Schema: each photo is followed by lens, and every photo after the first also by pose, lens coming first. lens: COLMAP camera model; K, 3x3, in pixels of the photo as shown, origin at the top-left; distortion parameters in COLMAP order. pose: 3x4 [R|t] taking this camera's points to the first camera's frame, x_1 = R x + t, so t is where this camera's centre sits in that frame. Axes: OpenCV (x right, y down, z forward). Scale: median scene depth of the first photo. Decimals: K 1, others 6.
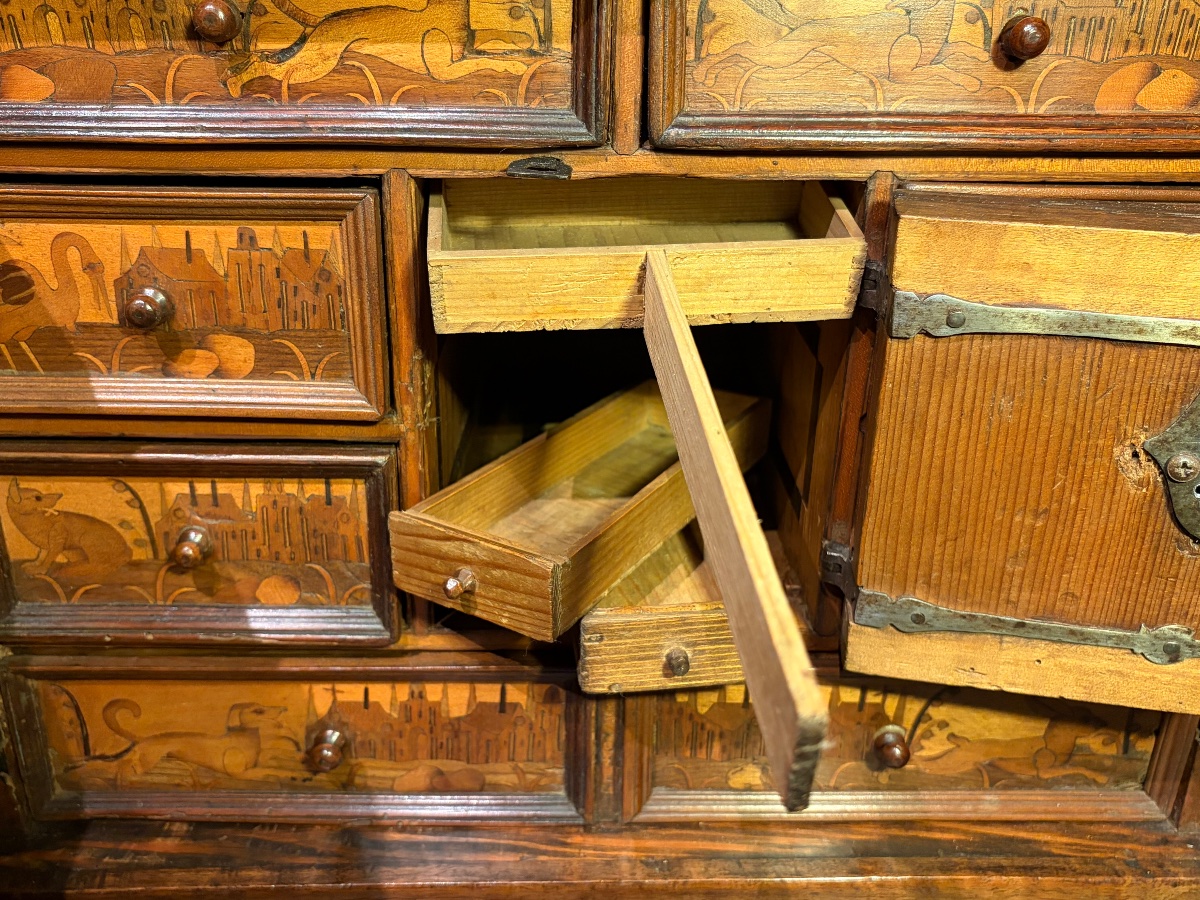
lens RADIAL K [[1126.6, 0, 602.1], [0, 1126.6, 445.8], [0, 0, 1]] dist [-0.005204, 0.019610]
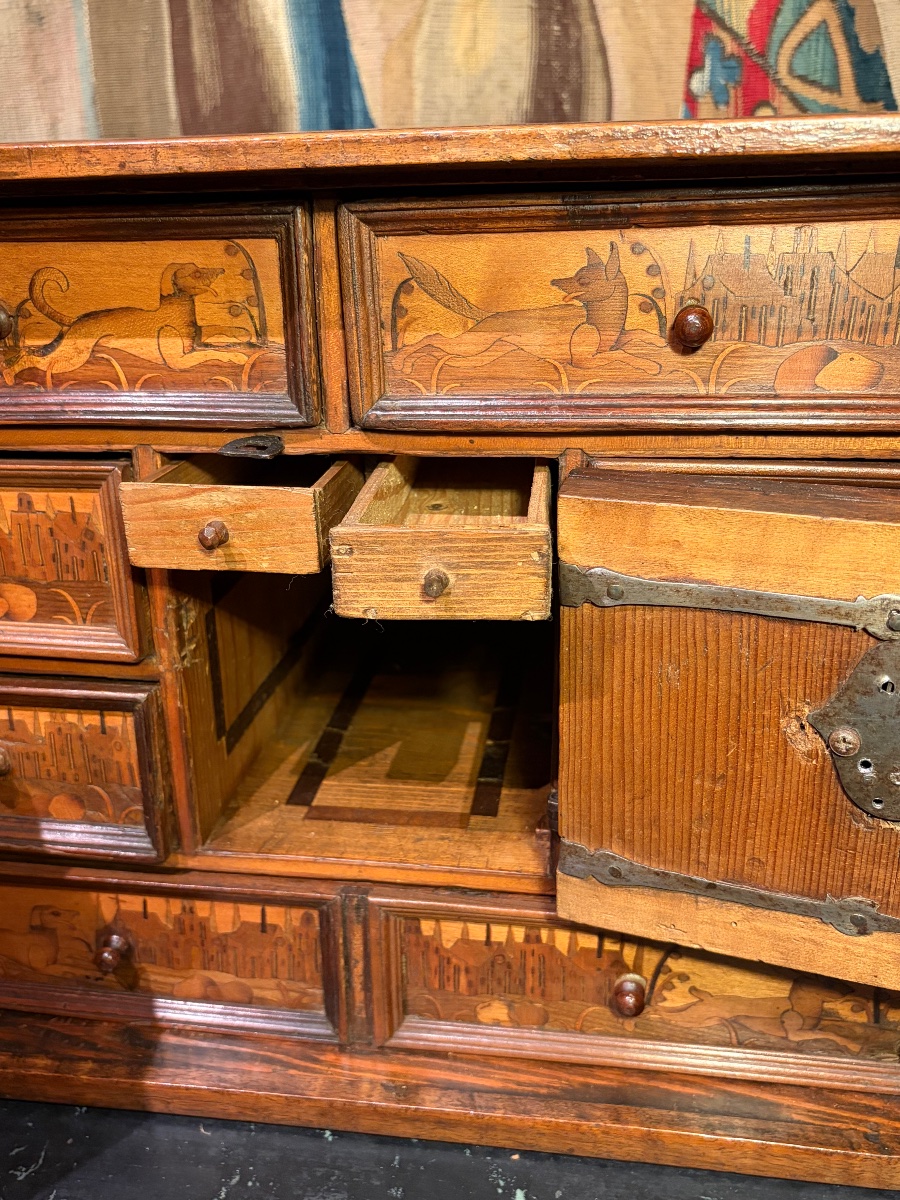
lens RADIAL K [[1112.9, 0, 446.2], [0, 1112.9, 597.9], [0, 0, 1]] dist [0.001748, 0.003392]
pose [[0.984915, 0.026596, -0.170984, 0.285431], [-0.035167, 0.998262, -0.047297, -0.043406], [0.169429, 0.052596, 0.984138, -0.045531]]
